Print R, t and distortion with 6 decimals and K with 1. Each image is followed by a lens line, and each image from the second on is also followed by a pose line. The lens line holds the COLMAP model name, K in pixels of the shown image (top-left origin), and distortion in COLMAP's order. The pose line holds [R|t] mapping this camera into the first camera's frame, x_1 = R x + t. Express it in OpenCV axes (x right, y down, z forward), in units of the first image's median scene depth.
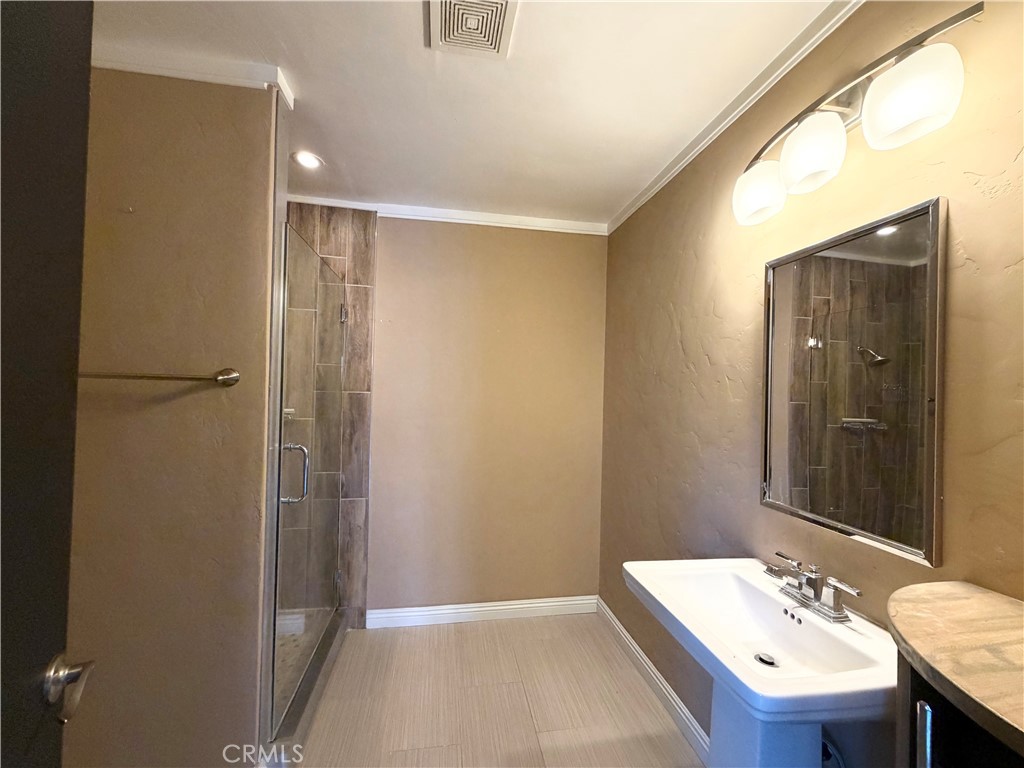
lens RADIAL K [[409.0, 0, 513.6], [0, 409.0, 386.7], [0, 0, 1]] dist [0.004910, -0.001298]
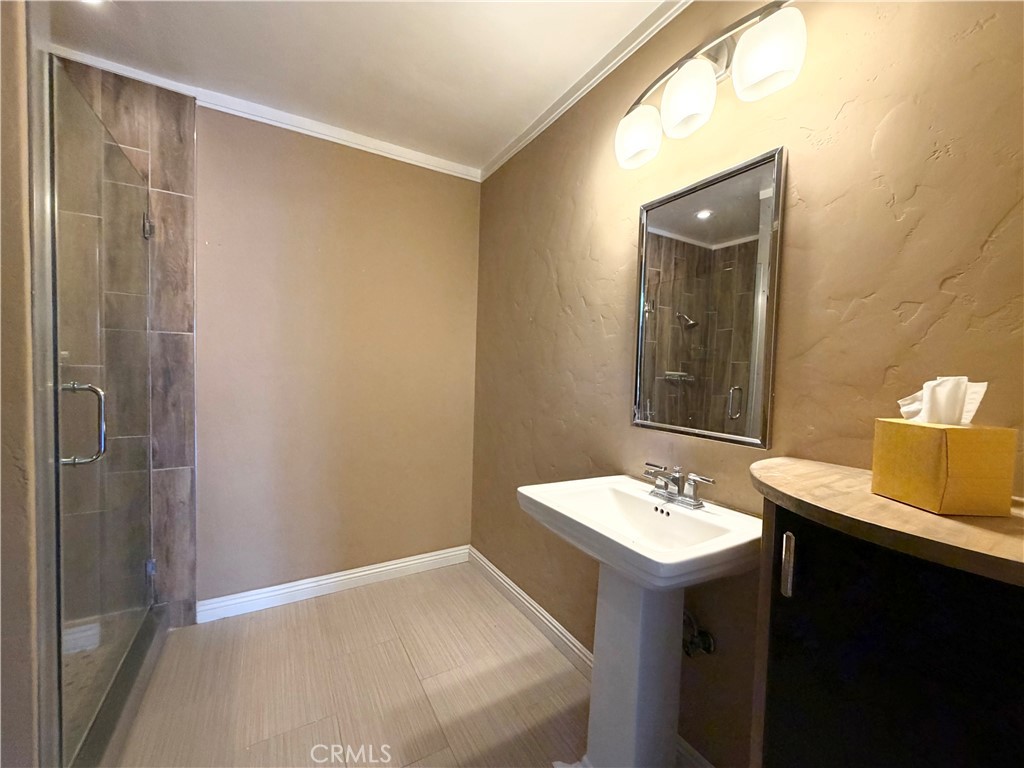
lens RADIAL K [[409.0, 0, 511.2], [0, 409.0, 385.0], [0, 0, 1]] dist [0.004910, -0.001298]
pose [[0.937361, -0.011446, 0.348172, -0.066065], [-0.007831, 0.998515, 0.053908, 0.084306], [-0.348273, -0.053257, 0.935879, 0.051264]]
